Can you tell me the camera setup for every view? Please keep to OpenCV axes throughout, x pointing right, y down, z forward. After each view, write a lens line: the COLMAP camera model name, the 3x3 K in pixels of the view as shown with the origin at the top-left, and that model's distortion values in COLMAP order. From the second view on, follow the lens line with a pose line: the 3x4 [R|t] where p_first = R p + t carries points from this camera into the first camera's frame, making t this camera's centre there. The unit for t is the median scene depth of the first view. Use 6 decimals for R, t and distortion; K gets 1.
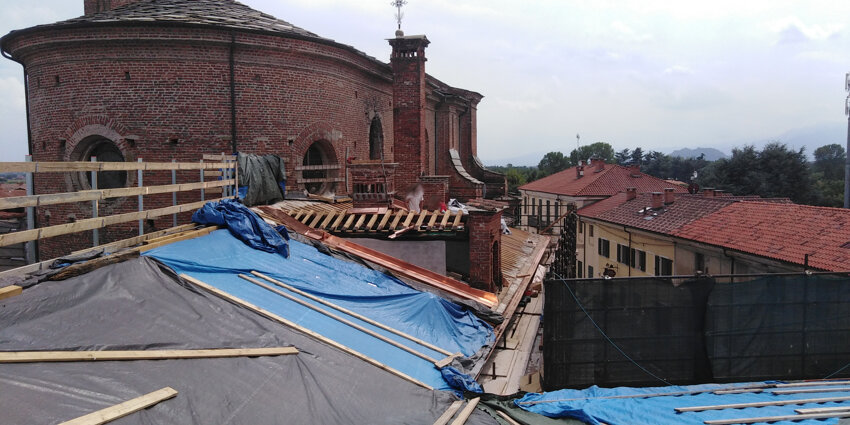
lens RADIAL K [[623.7, 0, 425.0], [0, 623.7, 212.5], [0, 0, 1]] dist [0.049814, -0.051342]
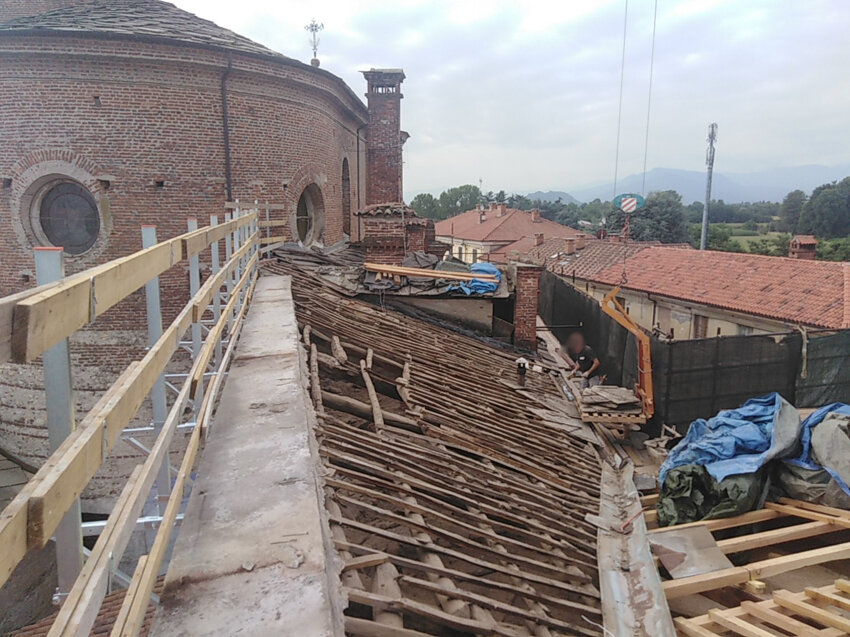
lens RADIAL K [[631.6, 0, 425.0], [0, 631.6, 318.5], [0, 0, 1]] dist [0.023977, -0.005724]
pose [[0.975357, -0.025680, 0.219135, -0.226631], [0.003330, 0.994804, 0.101757, -0.017357], [-0.220609, -0.098519, 0.970374, 0.067603]]
